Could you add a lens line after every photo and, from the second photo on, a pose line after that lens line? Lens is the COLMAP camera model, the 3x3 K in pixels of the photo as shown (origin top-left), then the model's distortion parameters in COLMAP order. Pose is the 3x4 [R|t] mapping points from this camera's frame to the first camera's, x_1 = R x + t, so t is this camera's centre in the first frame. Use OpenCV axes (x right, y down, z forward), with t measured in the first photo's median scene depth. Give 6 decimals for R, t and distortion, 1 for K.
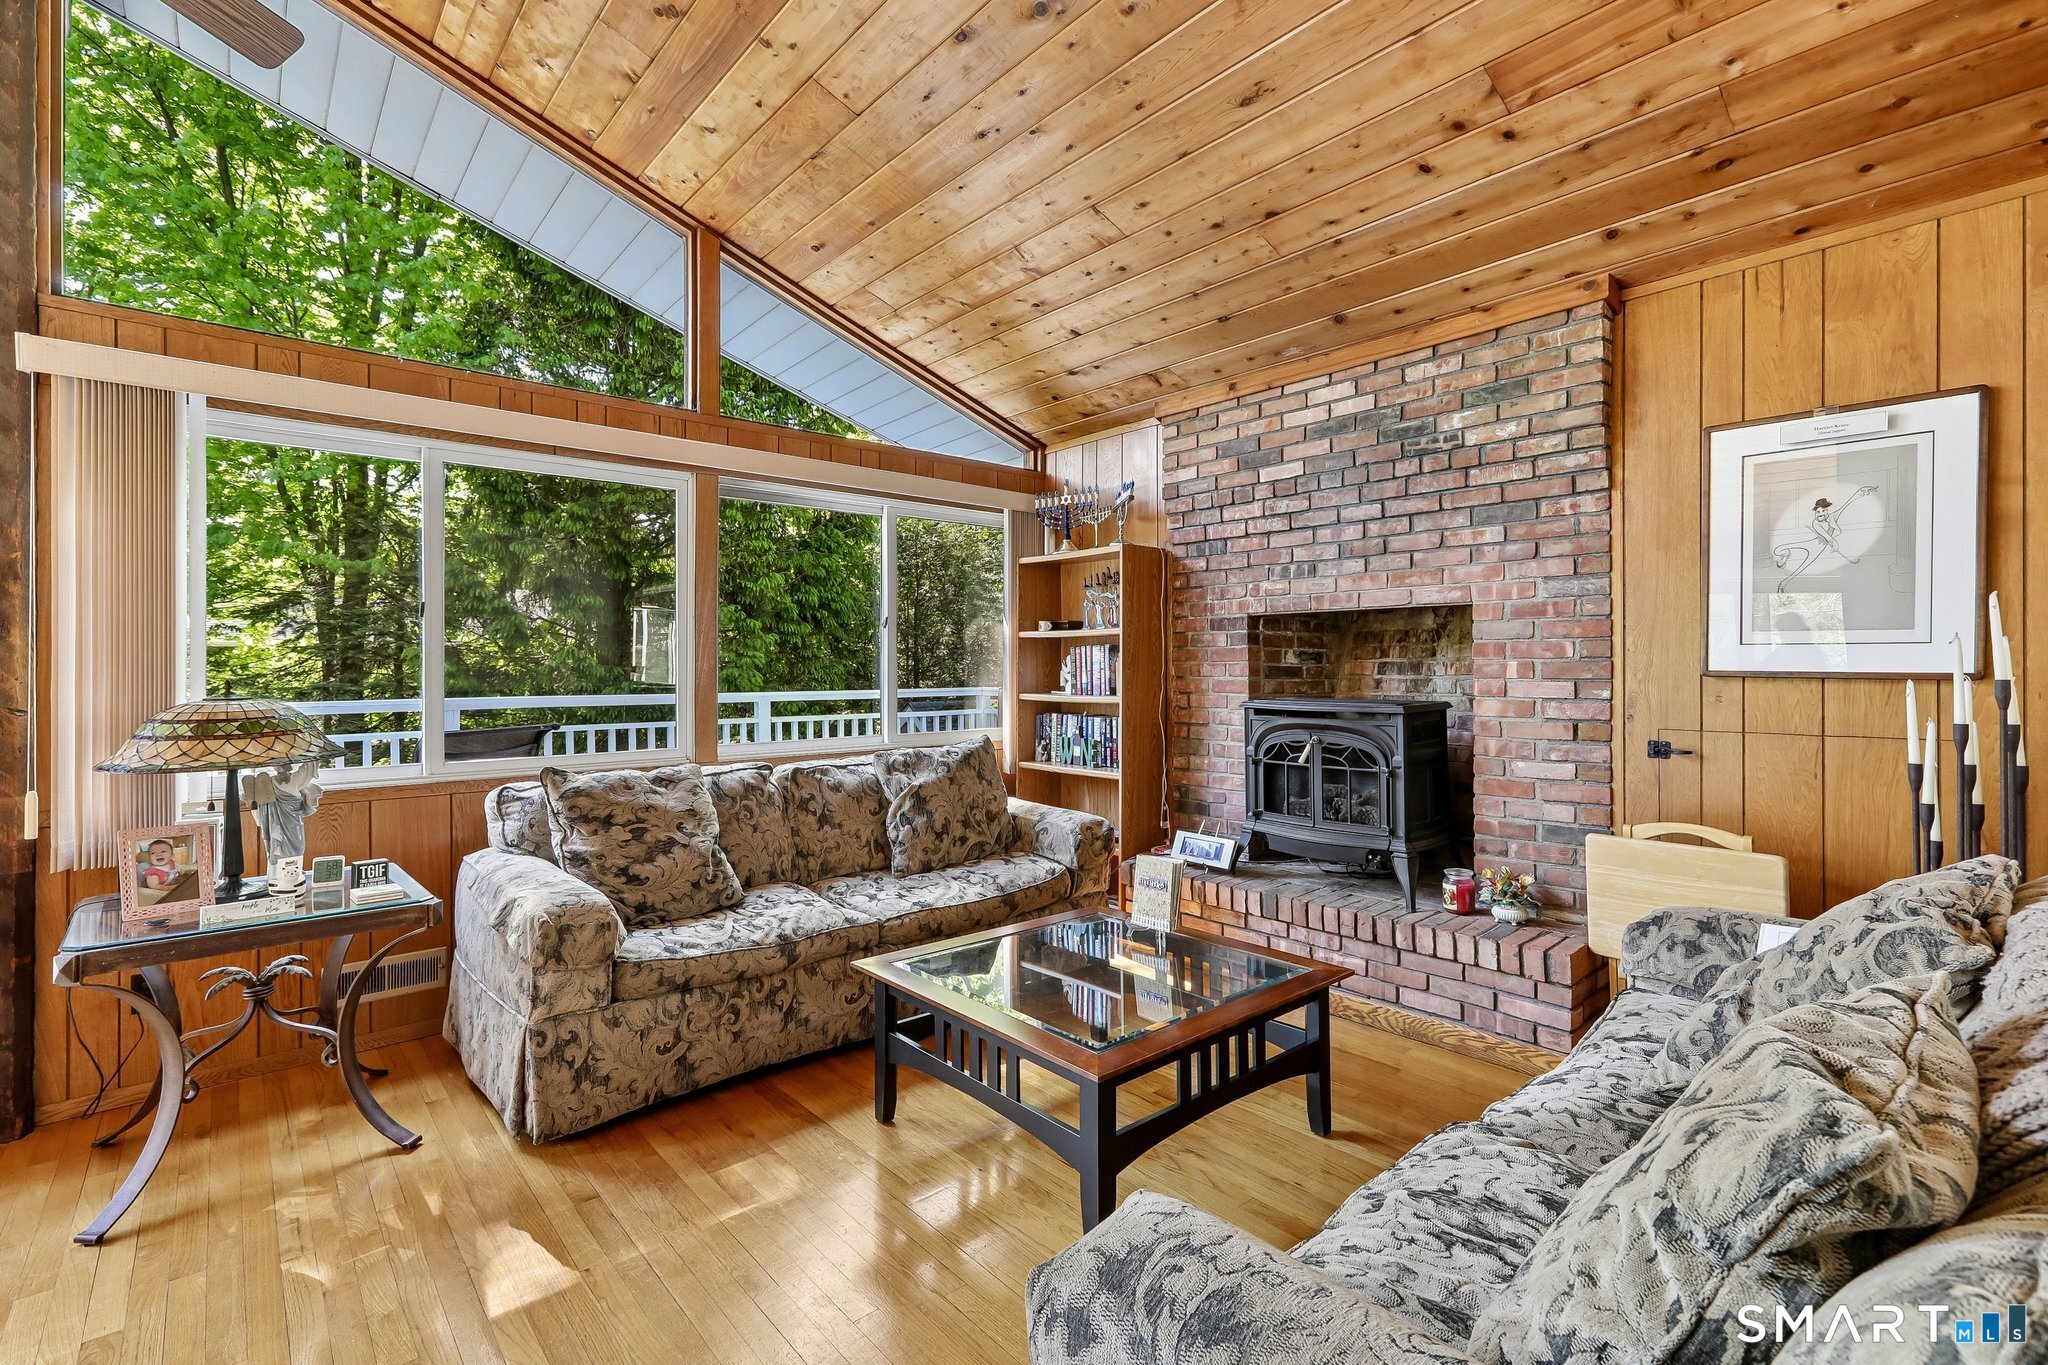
lens RADIAL K [[940.0, 0, 1027.8], [0, 940.0, 670.8], [0, 0, 1]] dist [0.004977, 0.000202]
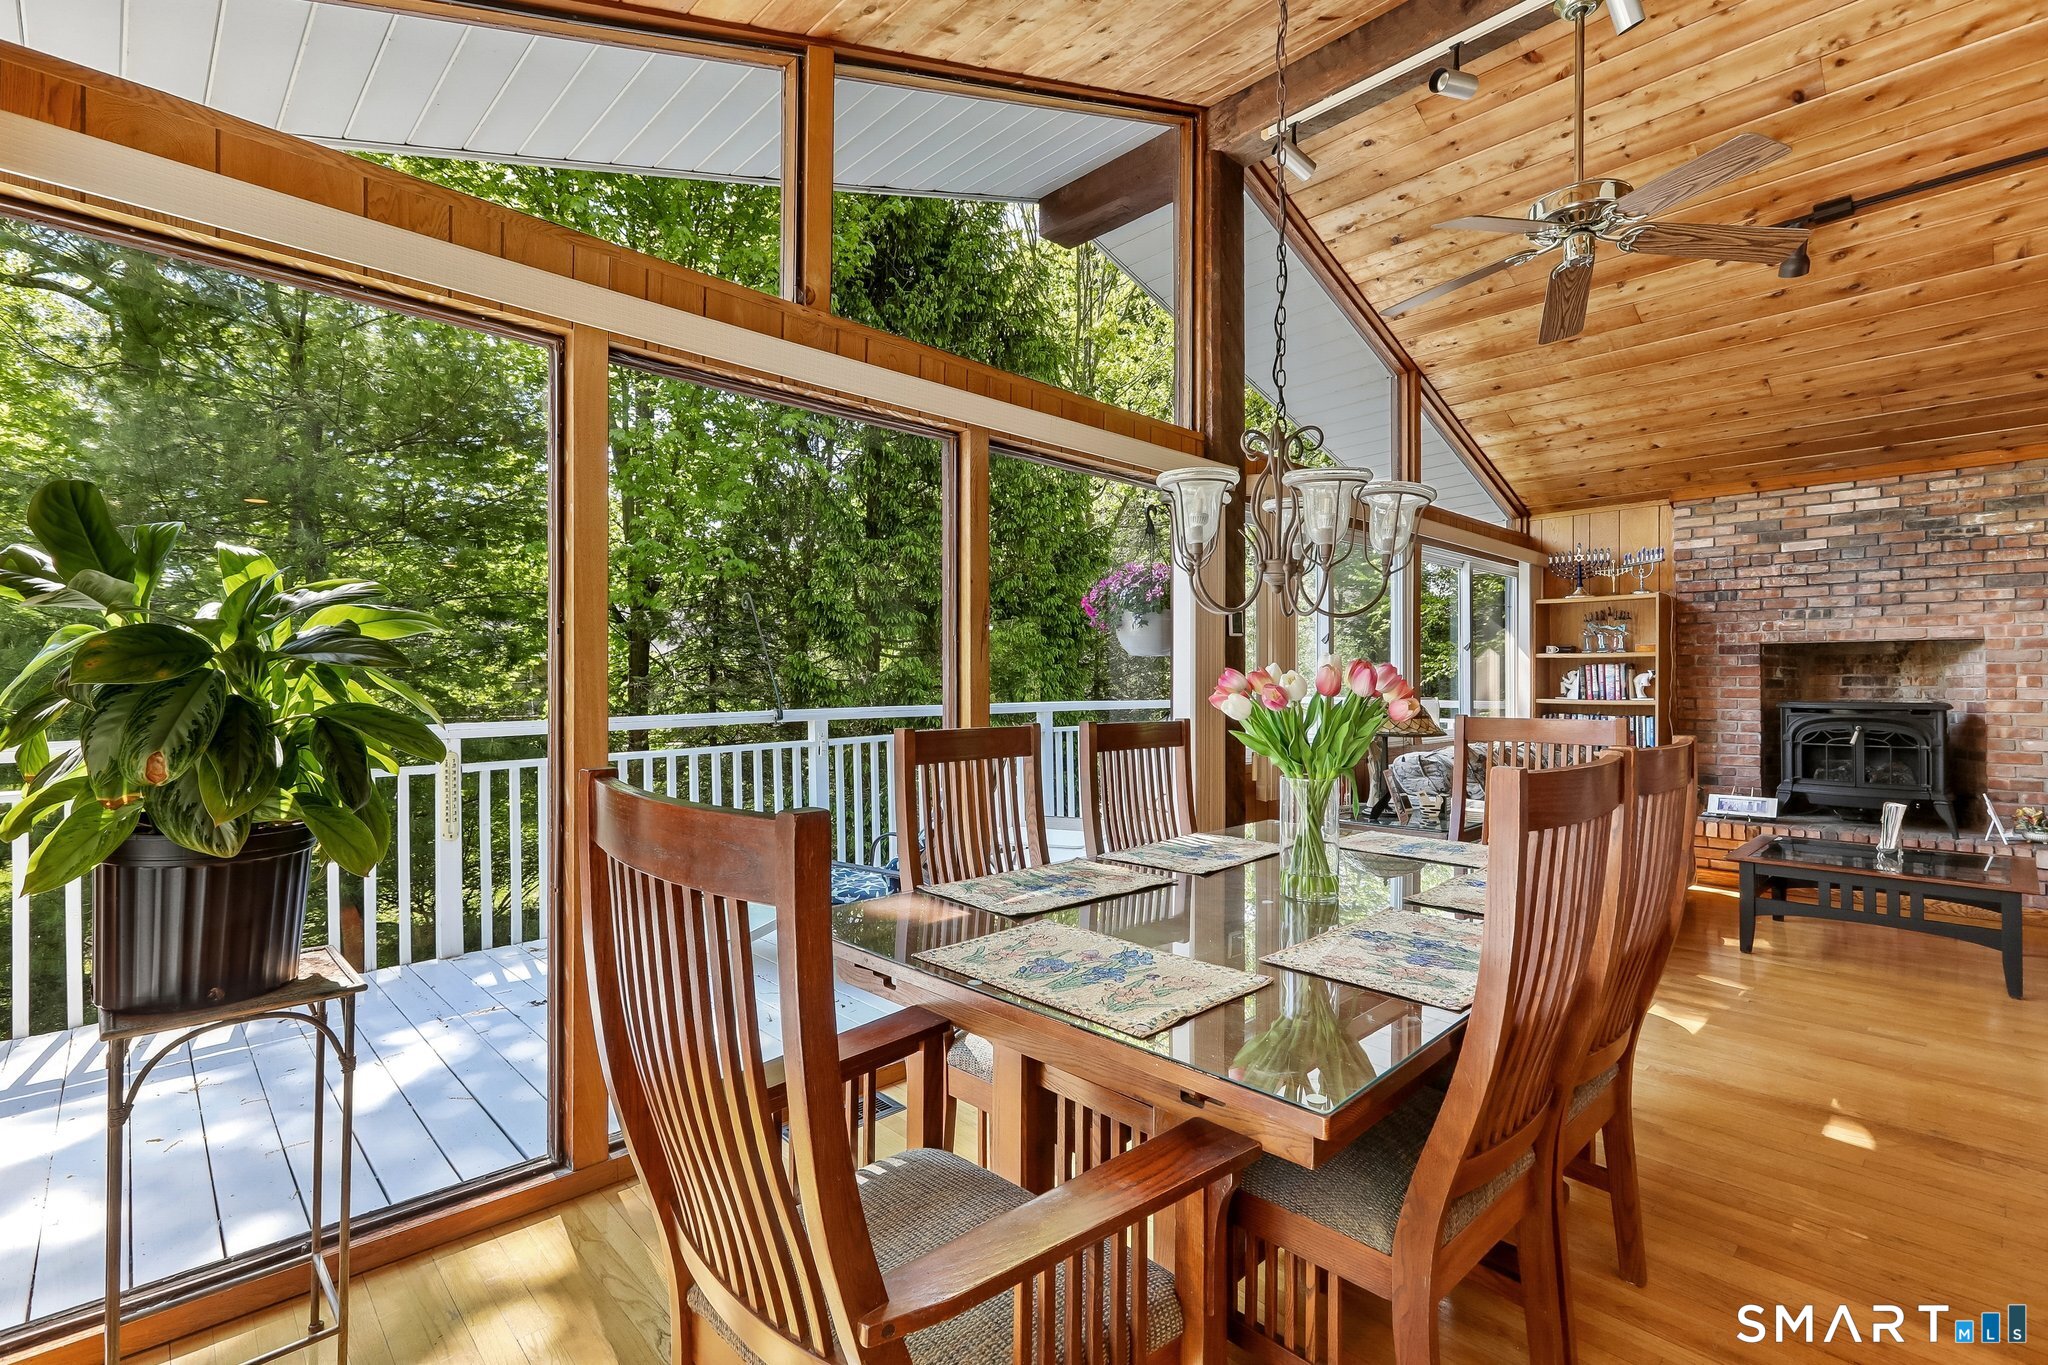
lens RADIAL K [[958.4, 0, 1021.5], [0, 958.4, 687.6], [0, 0, 1]] dist [0.021304, 0.000313]
pose [[0.999224, 0.003571, 0.039226, -1.019172], [-0.003655, 0.999991, 0.002064, 0.009678], [-0.039219, -0.002206, 0.999228, -0.465822]]
